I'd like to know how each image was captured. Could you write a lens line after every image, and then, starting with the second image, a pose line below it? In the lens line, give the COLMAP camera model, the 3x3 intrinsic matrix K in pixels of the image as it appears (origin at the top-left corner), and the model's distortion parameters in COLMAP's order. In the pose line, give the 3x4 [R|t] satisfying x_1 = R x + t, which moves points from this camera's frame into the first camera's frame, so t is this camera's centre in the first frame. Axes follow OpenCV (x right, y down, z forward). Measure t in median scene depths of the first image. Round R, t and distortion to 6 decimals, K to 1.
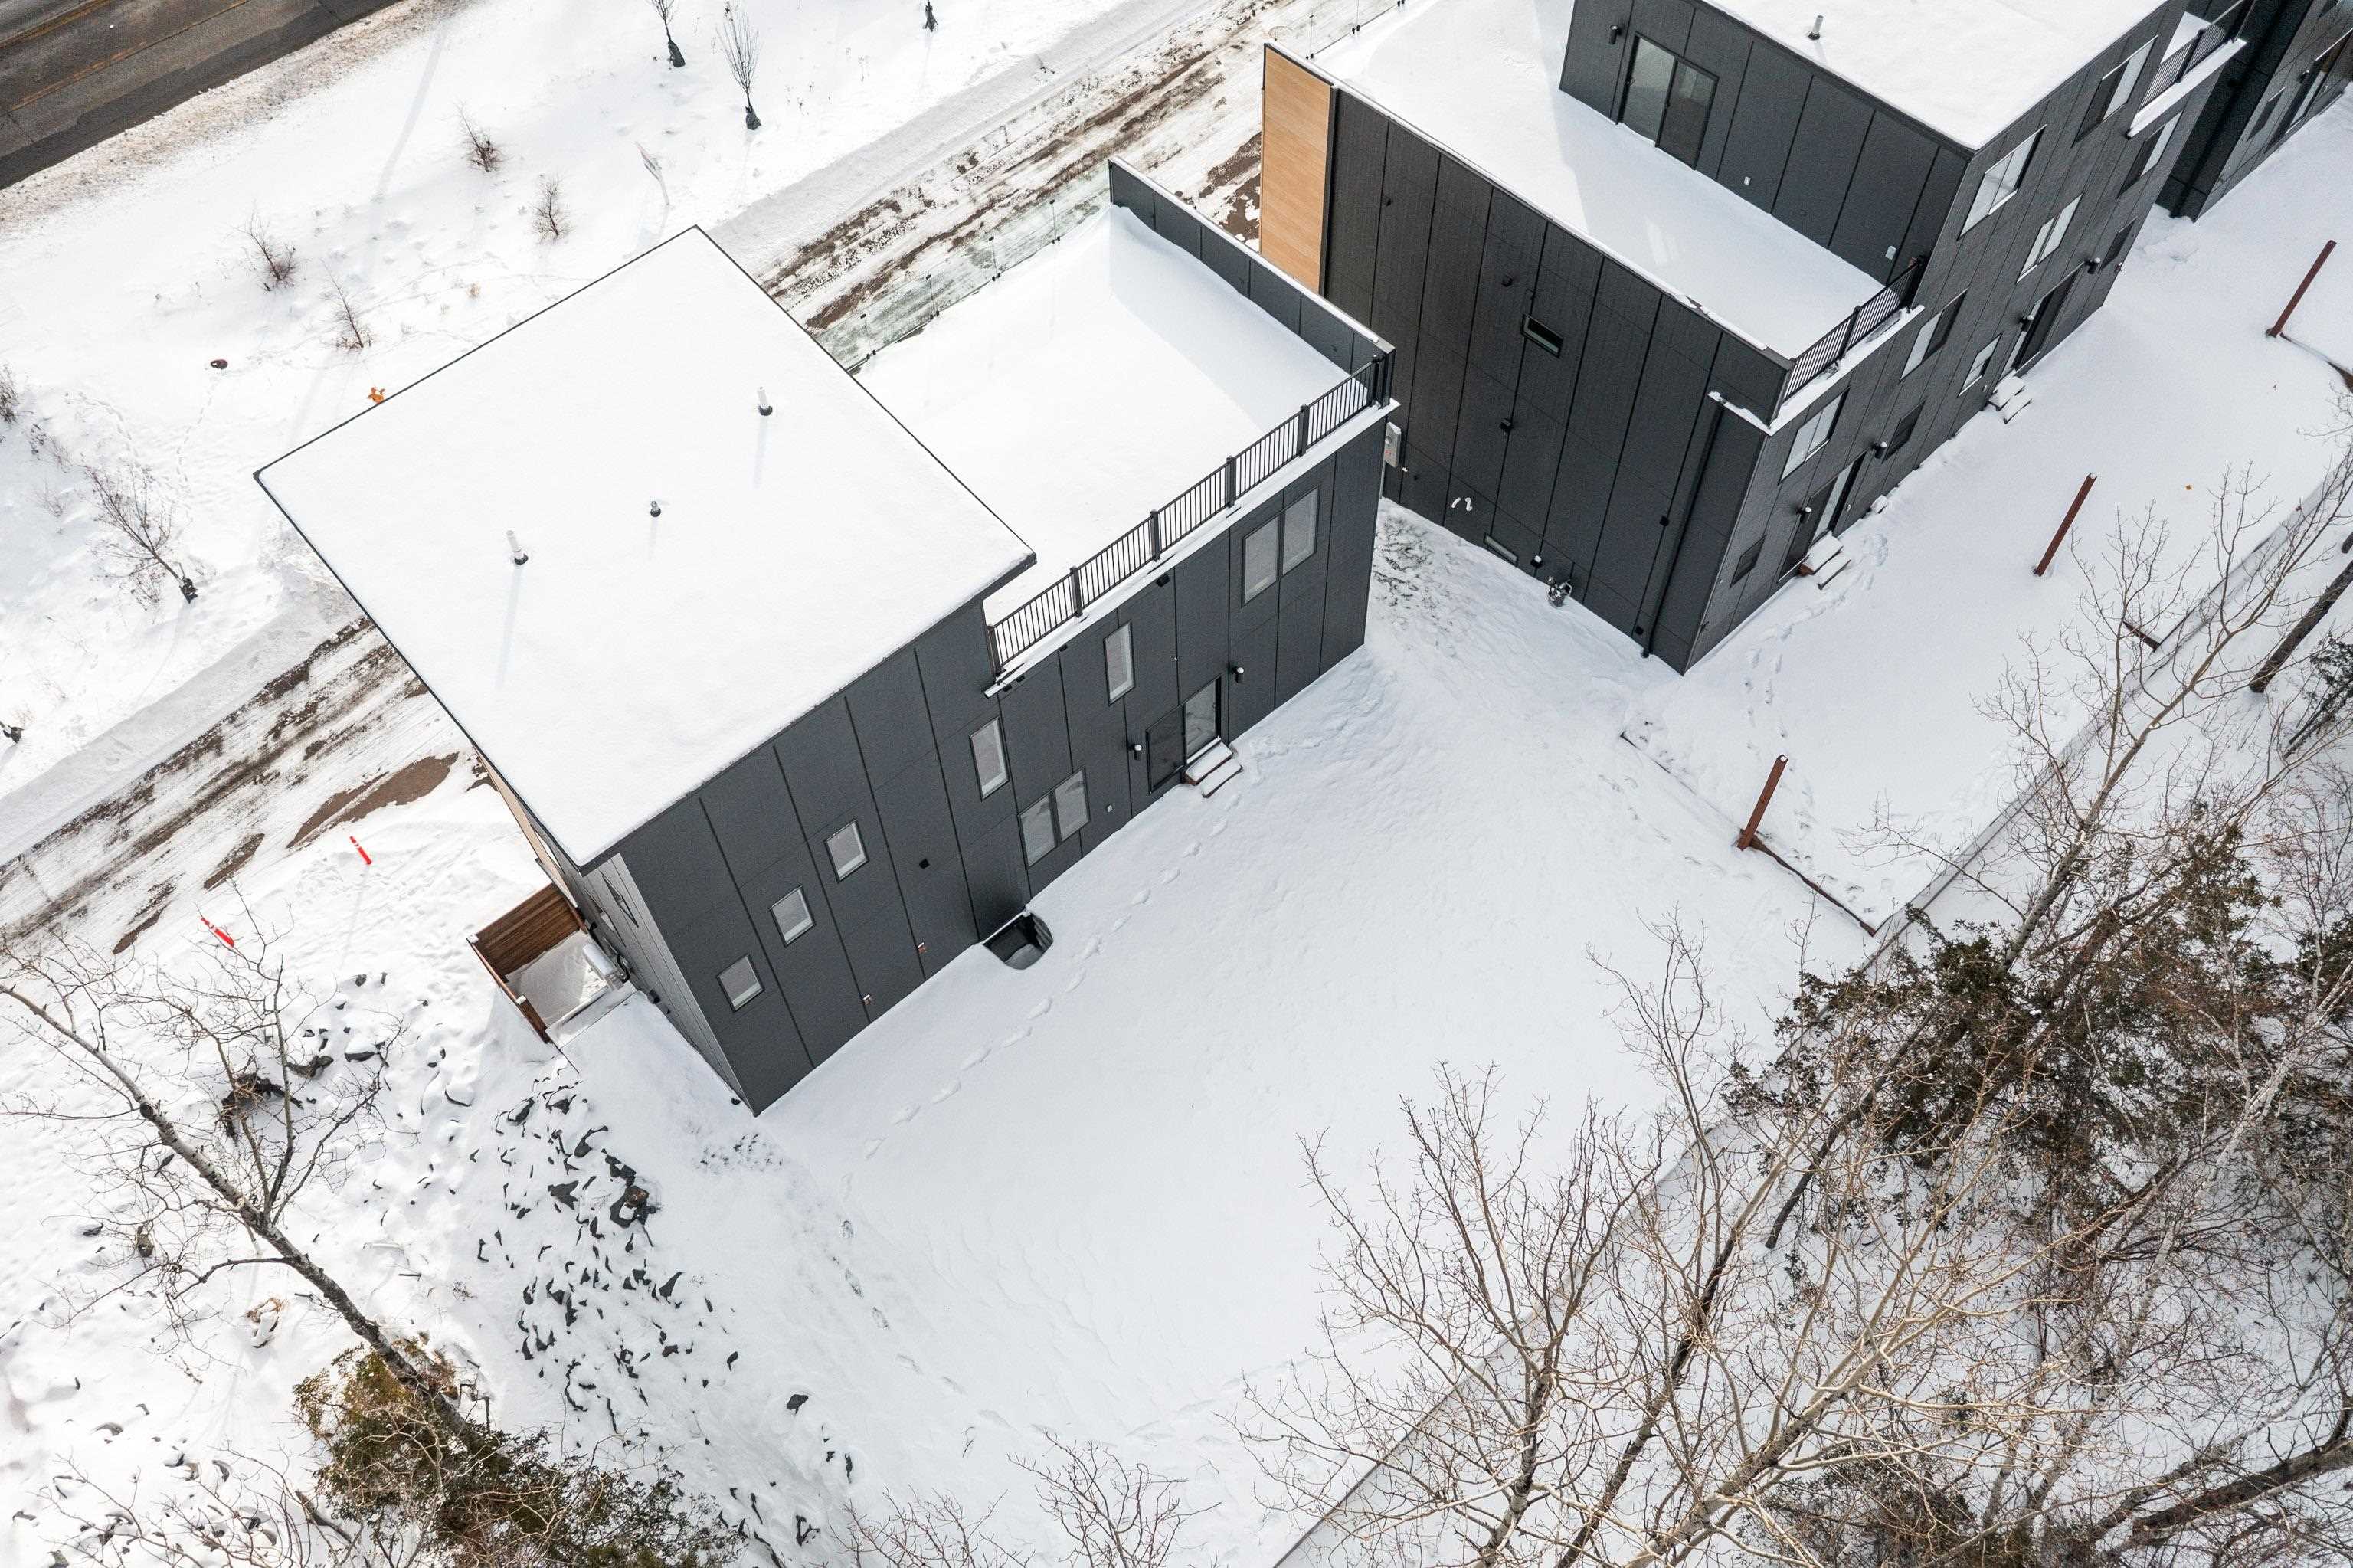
lens RADIAL K [[1883.9, 0, 1169.1], [0, 1883.9, 805.2], [0, 0, 1]] dist [-0.022219, 0.000136]
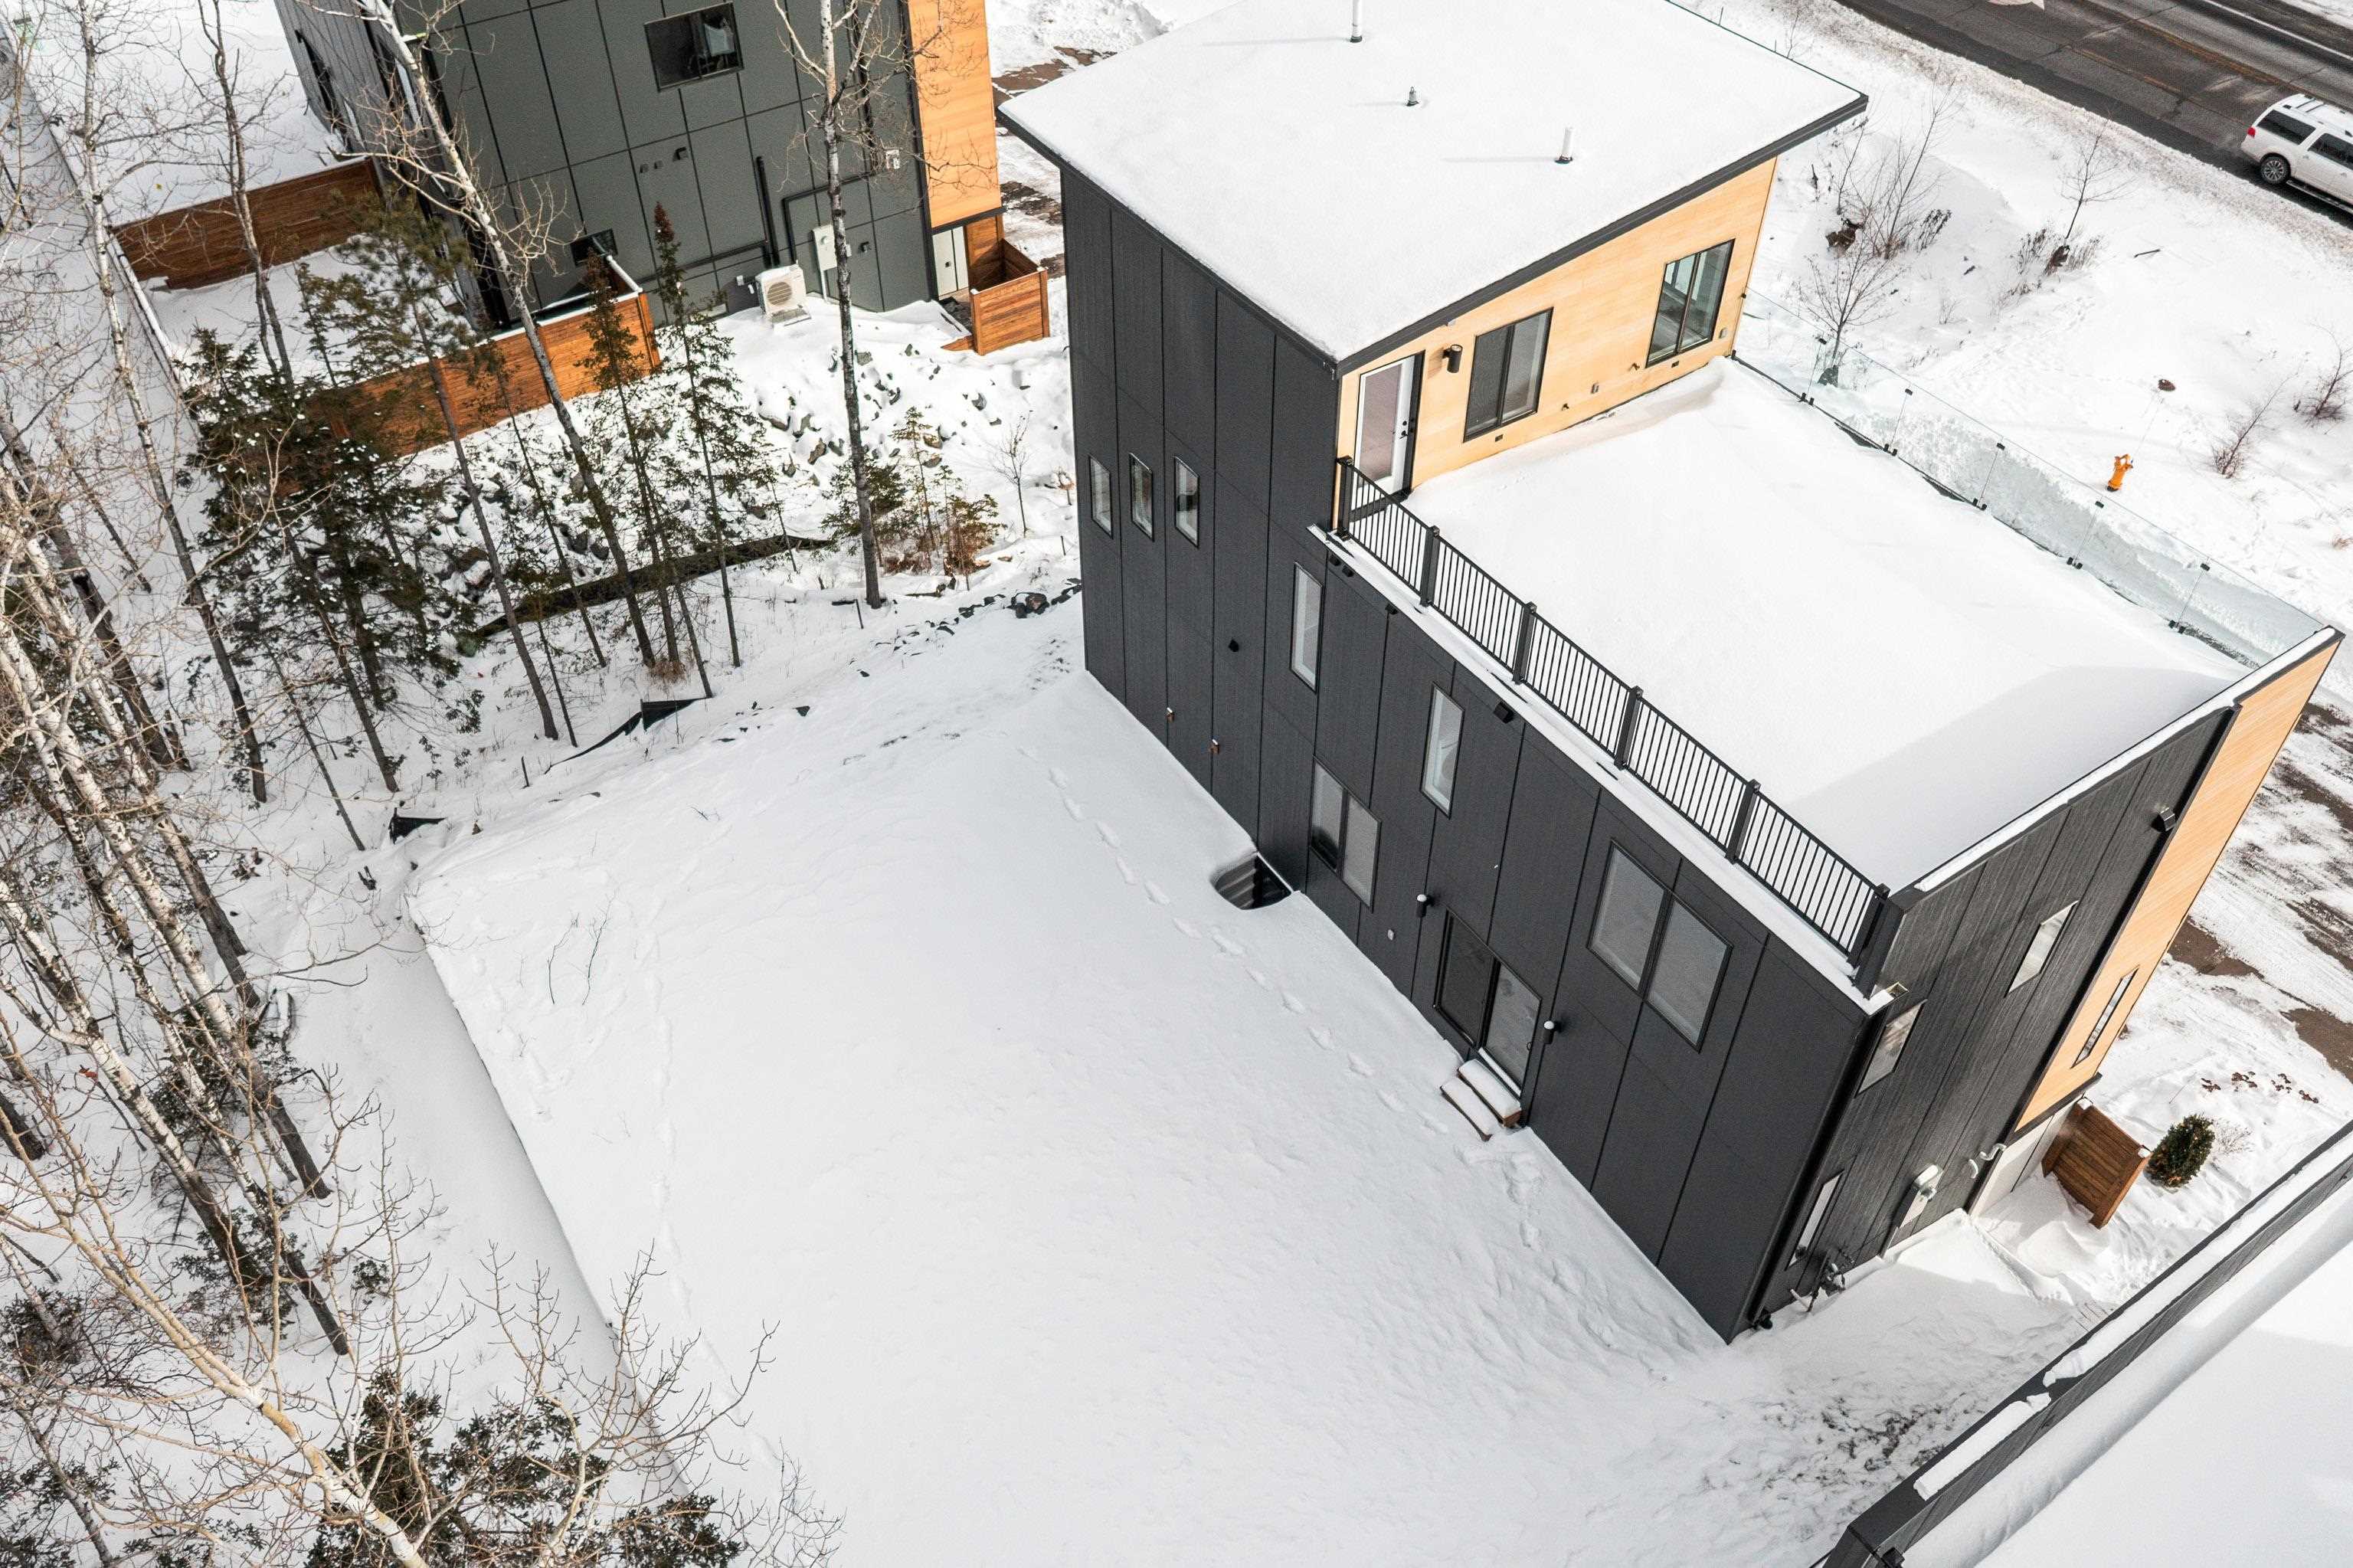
lens RADIAL K [[1883.9, 0, 1168.8], [0, 1883.9, 753.3], [0, 0, 1]] dist [-0.022219, 0.000136]
pose [[-0.159443, 0.702711, -0.693379, 0.382386], [-0.822027, 0.294433, 0.487422, -0.263967], [0.546671, 0.647693, 0.530702, 0.423875]]
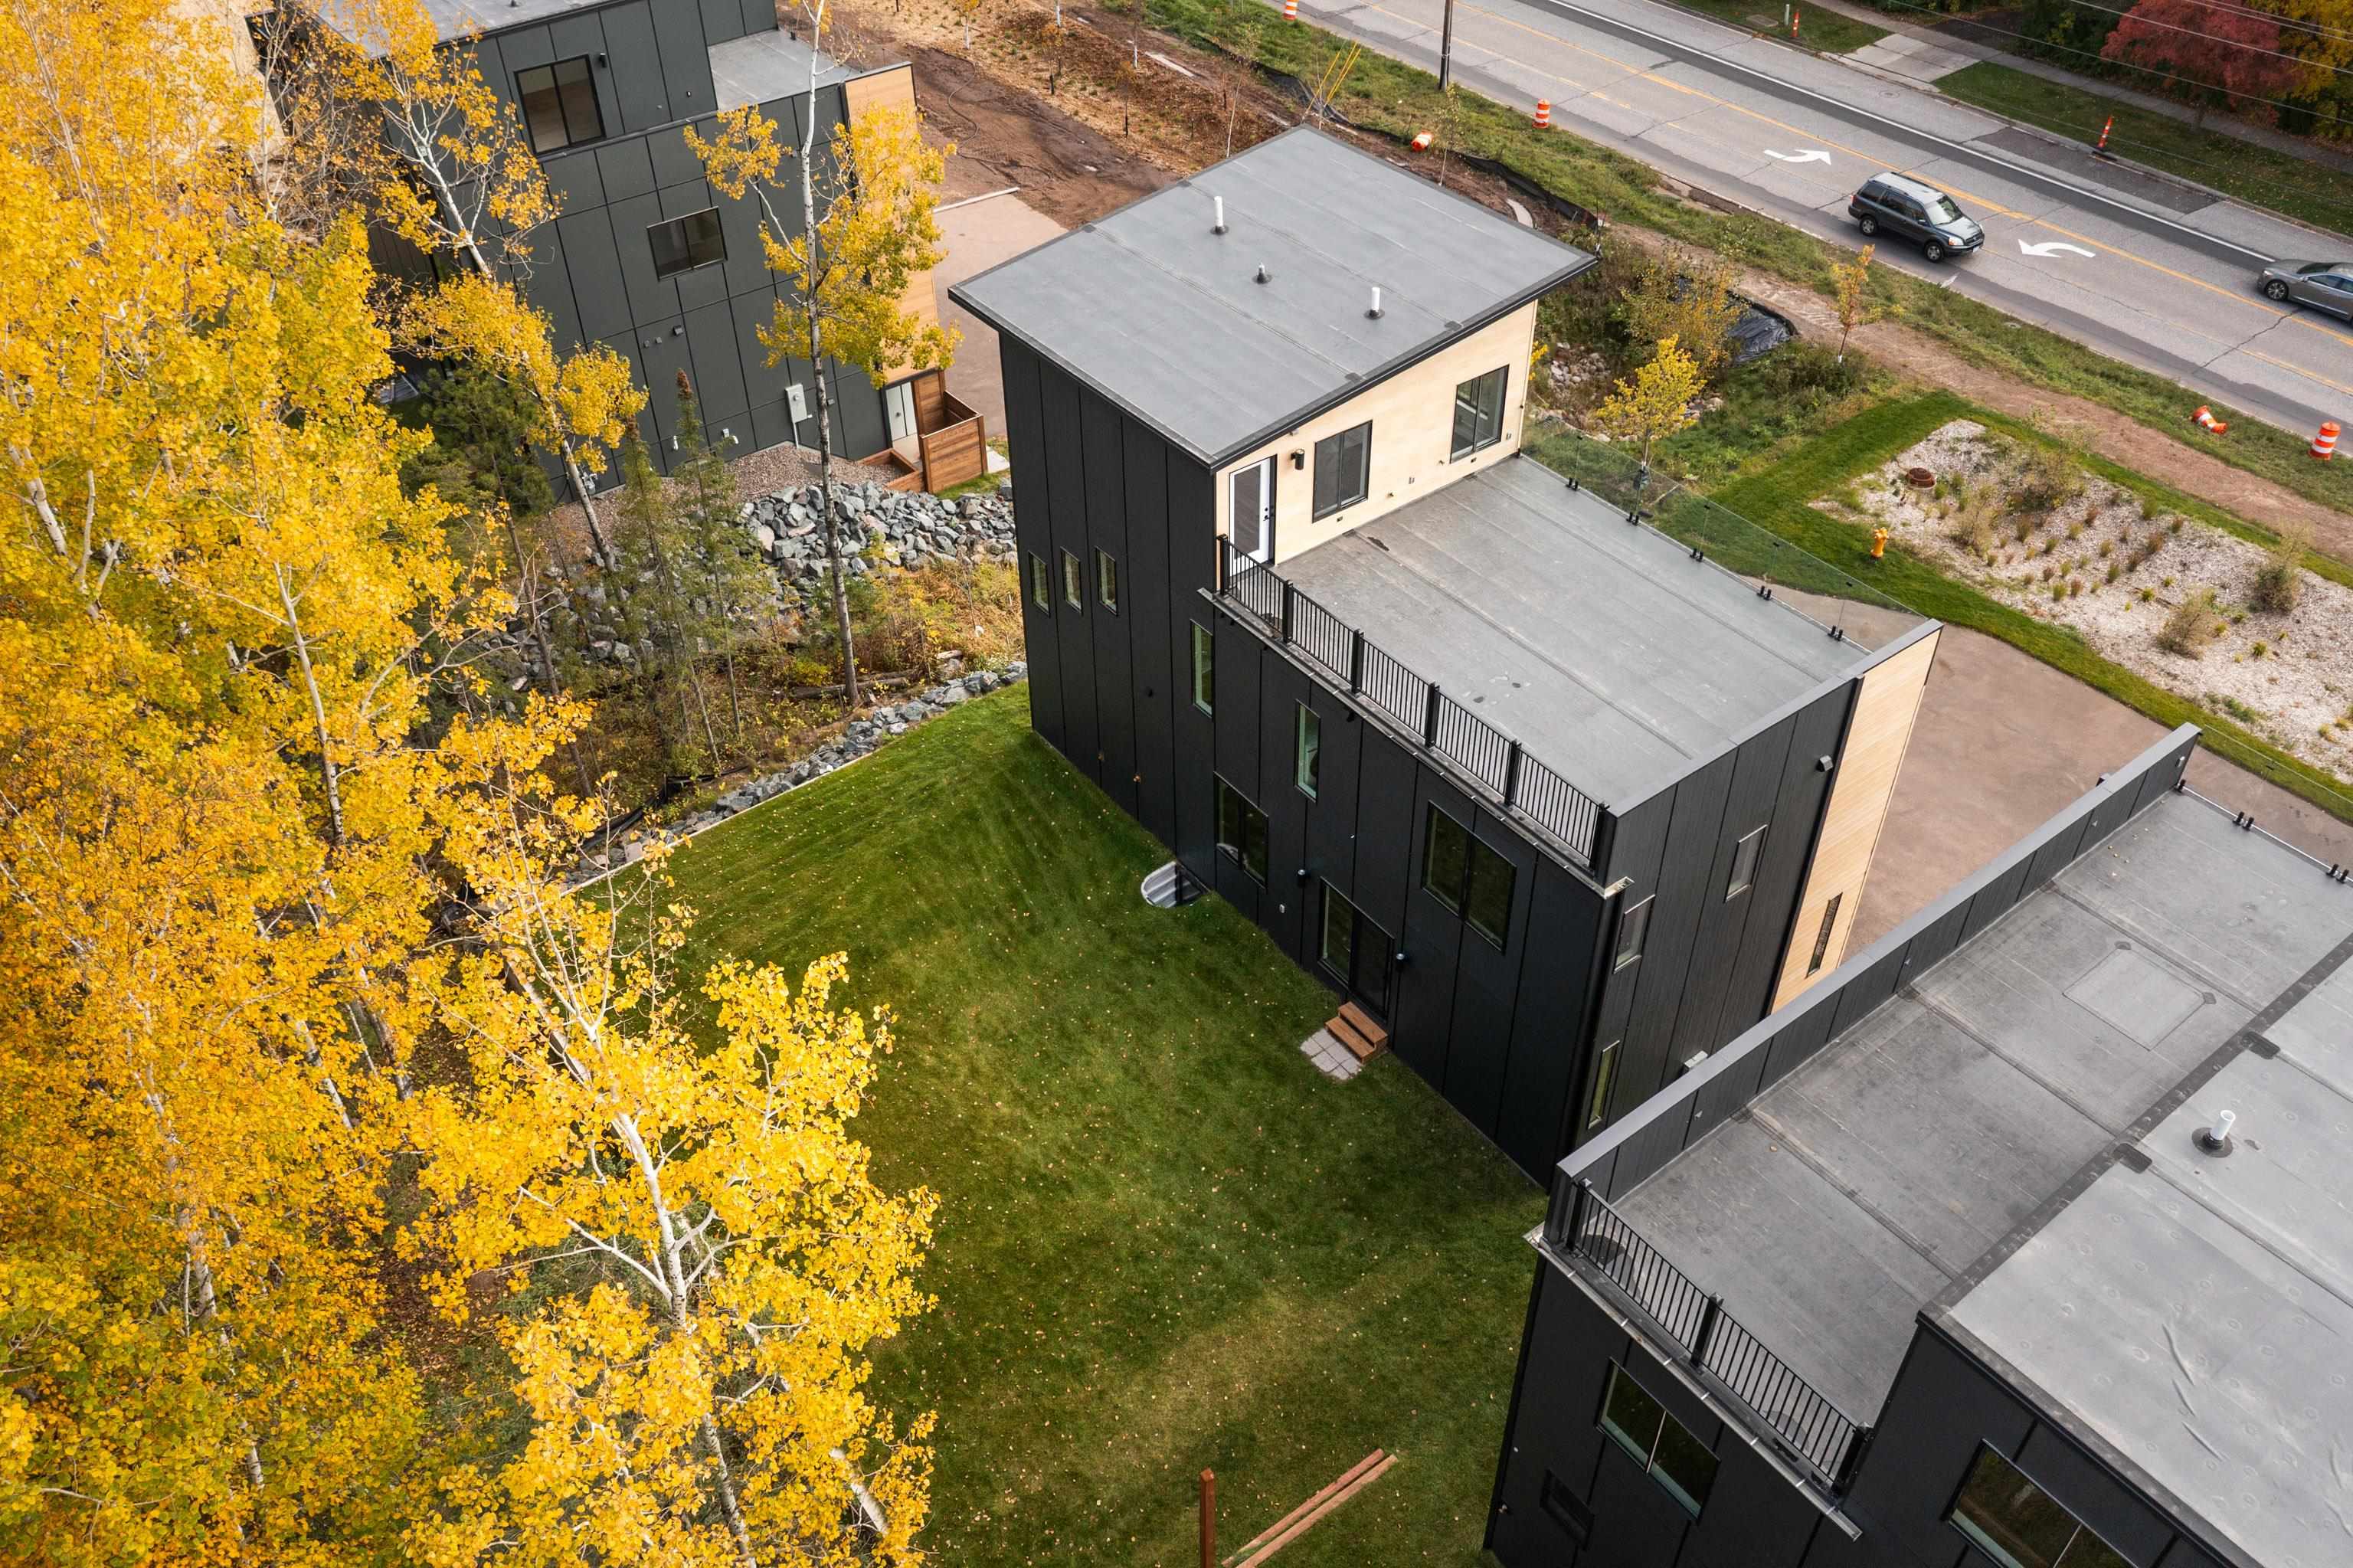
lens RADIAL K [[1883.9, 0, 1173.0], [0, 1883.9, 765.9], [0, 0, 1]] dist [-0.022219, 0.000136]
pose [[-0.102546, 0.656235, -0.747556, 0.542899], [-0.823858, 0.365119, 0.433528, -0.333822], [0.557443, 0.660336, 0.503203, 0.366364]]
